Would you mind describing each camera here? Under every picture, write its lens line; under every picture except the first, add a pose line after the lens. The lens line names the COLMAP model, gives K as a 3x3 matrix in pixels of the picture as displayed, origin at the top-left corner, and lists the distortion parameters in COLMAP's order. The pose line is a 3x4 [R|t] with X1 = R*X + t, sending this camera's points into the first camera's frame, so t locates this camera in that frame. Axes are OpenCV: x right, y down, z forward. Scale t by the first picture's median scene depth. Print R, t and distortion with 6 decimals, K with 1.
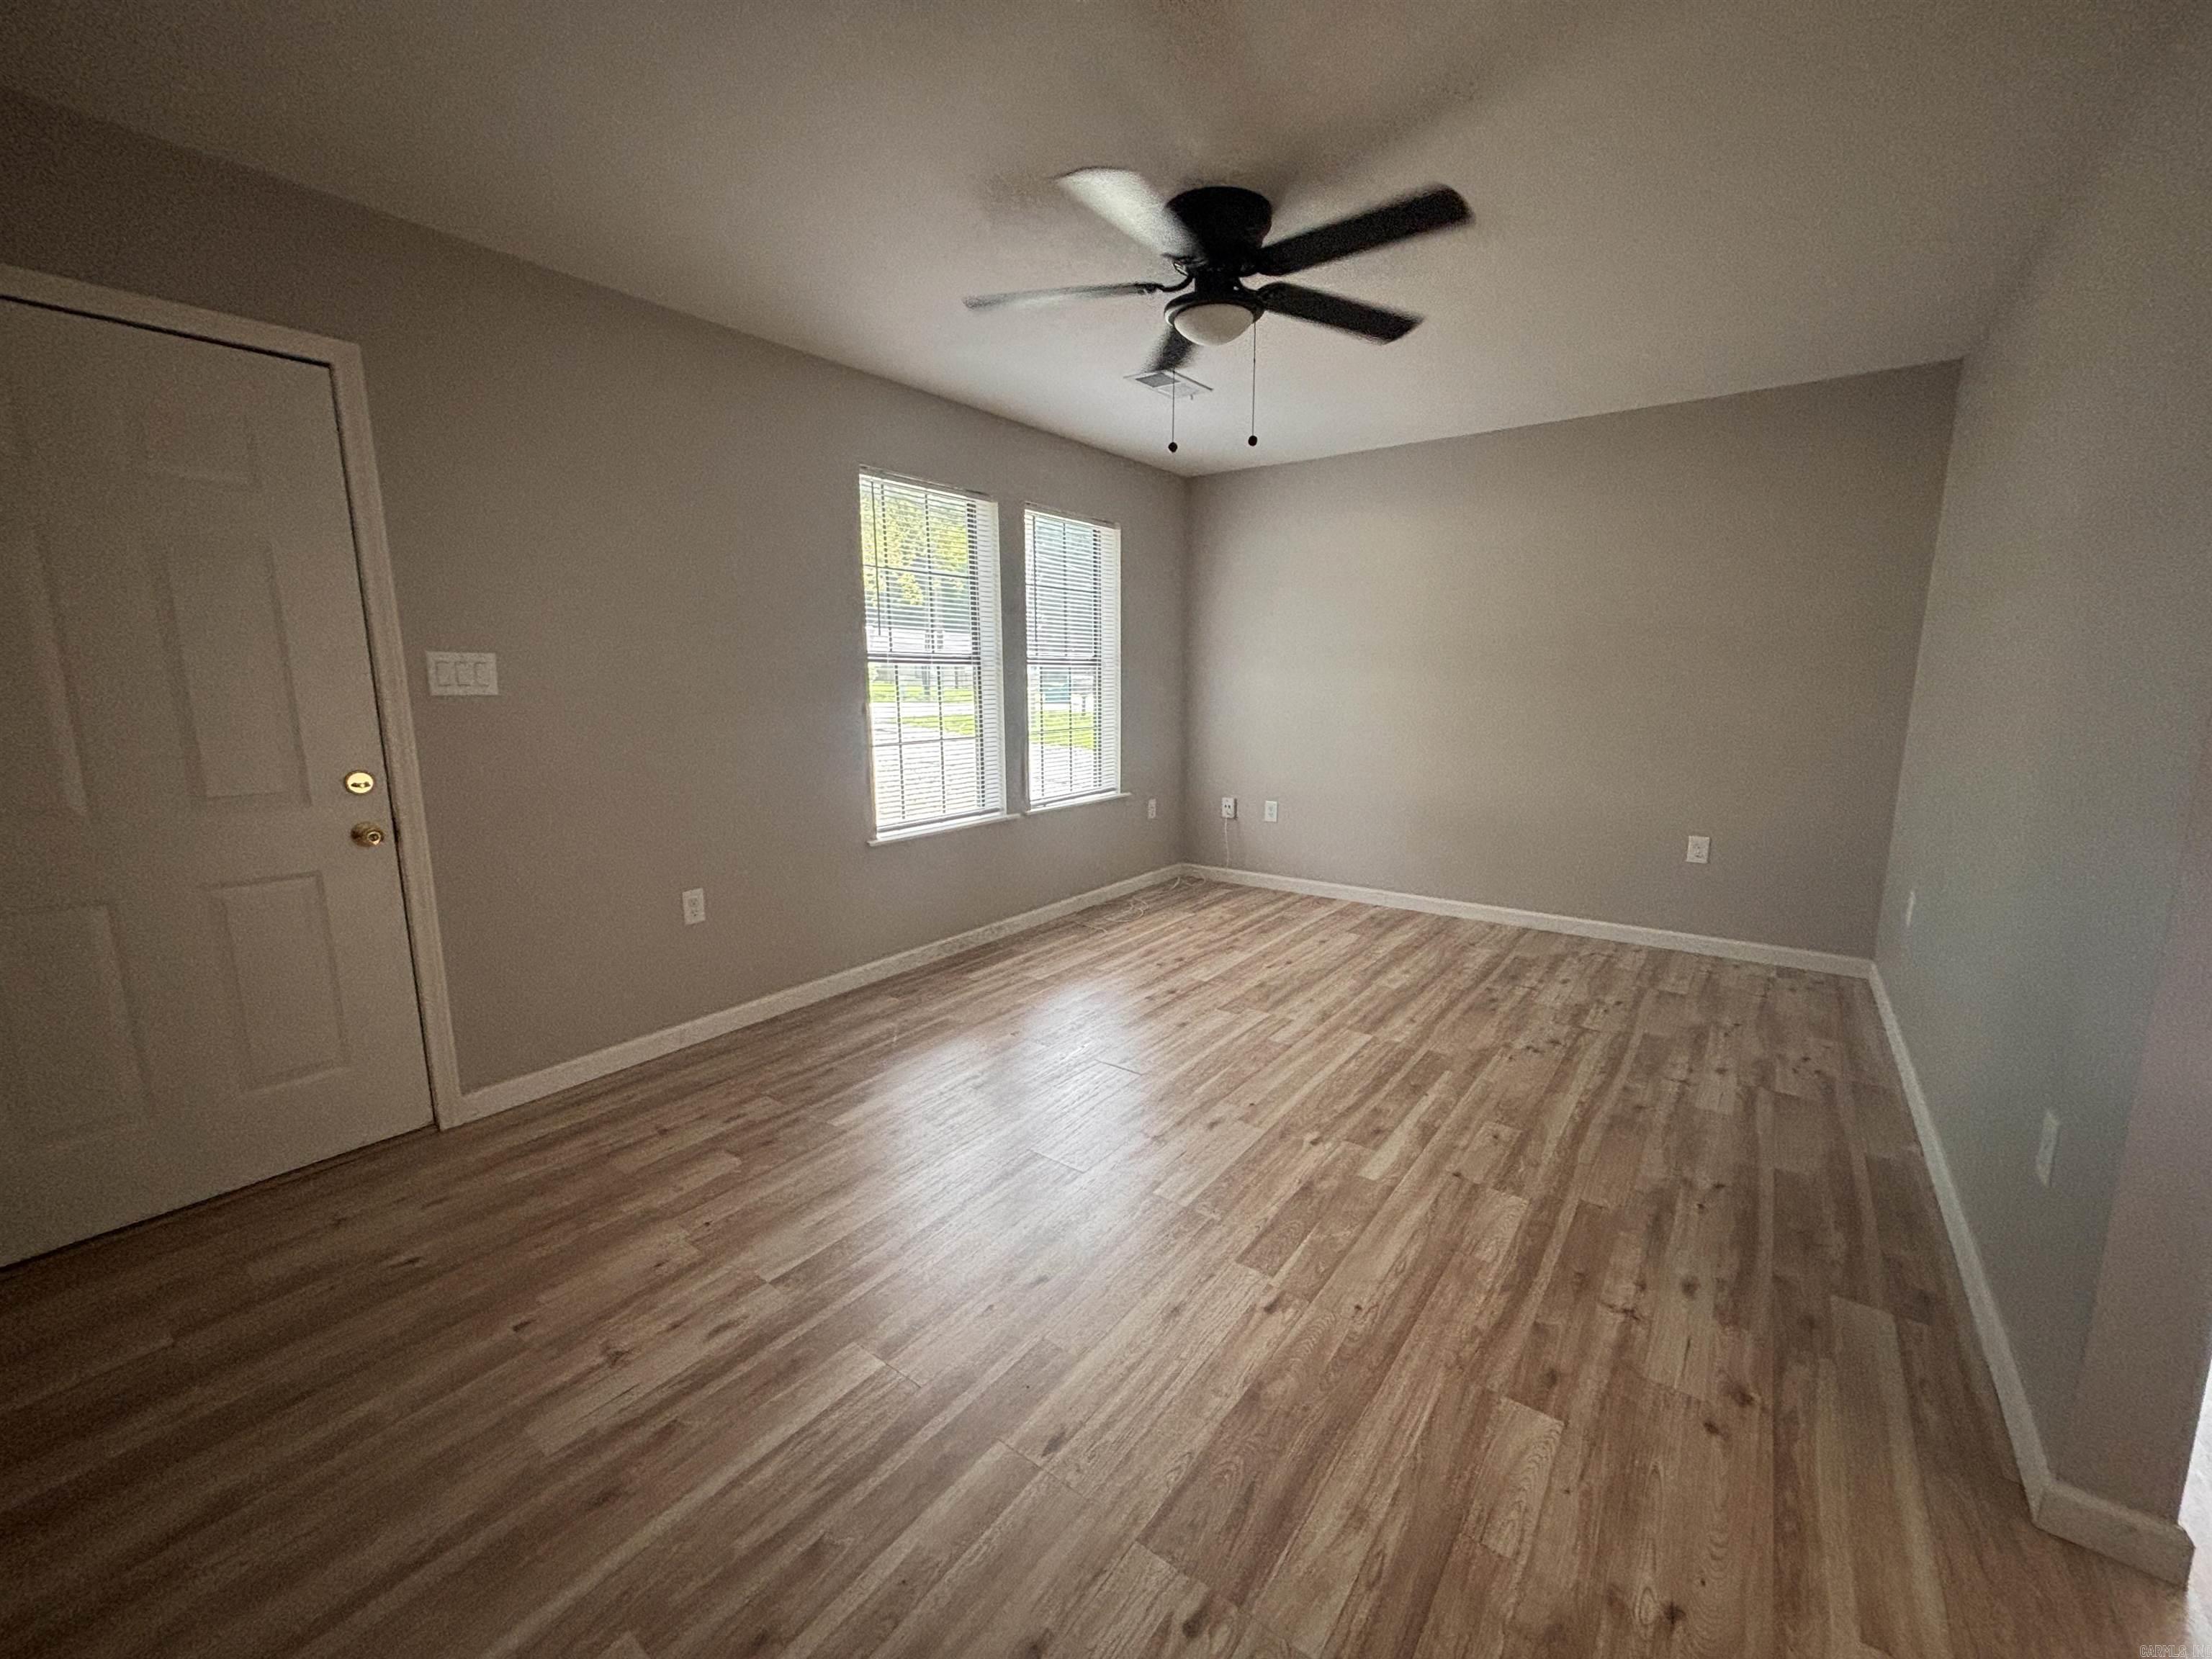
lens RADIAL K [[894.9, 0, 1107.4], [0, 894.9, 827.9], [0, 0, 1]] dist [0.010982, -0.000338]
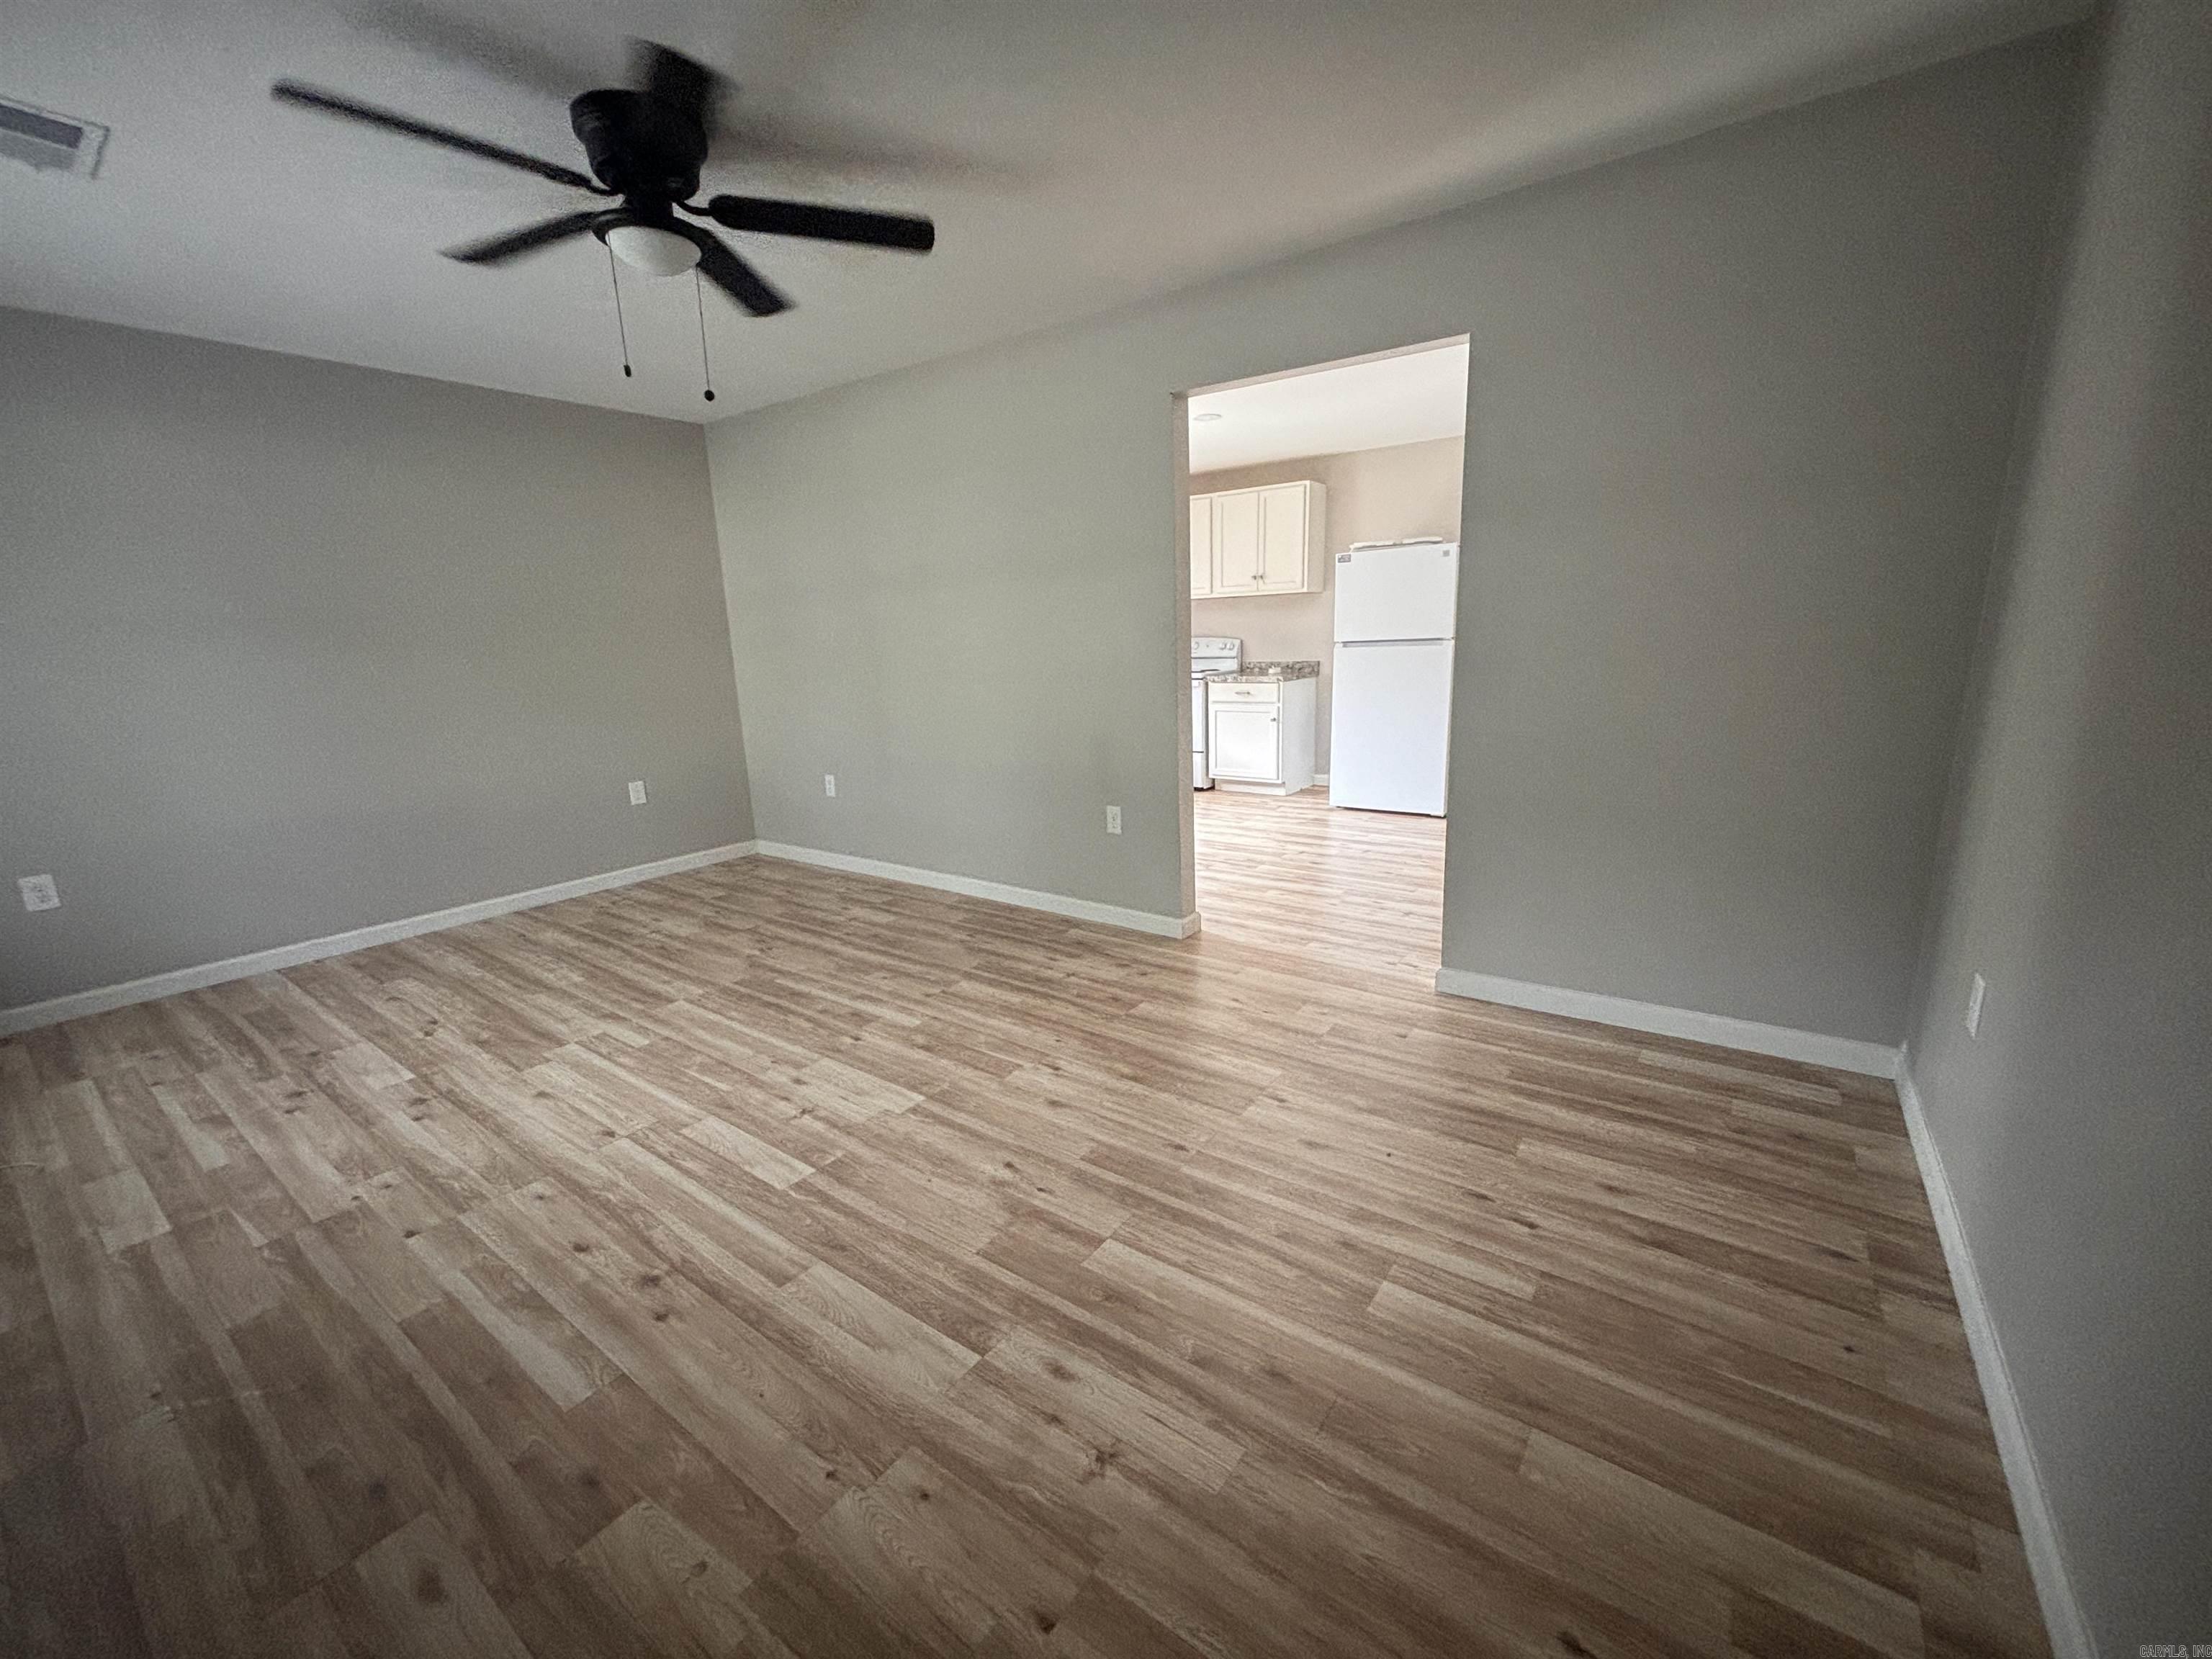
lens RADIAL K [[894.9, 0, 1107.4], [0, 894.9, 827.9], [0, 0, 1]] dist [0.010982, -0.000338]
pose [[-0.015873, -0.211188, 0.977317, -0.644708], [0.204037, 0.956188, 0.209936, -0.066062], [-0.978834, 0.202741, 0.027912, 0.455681]]
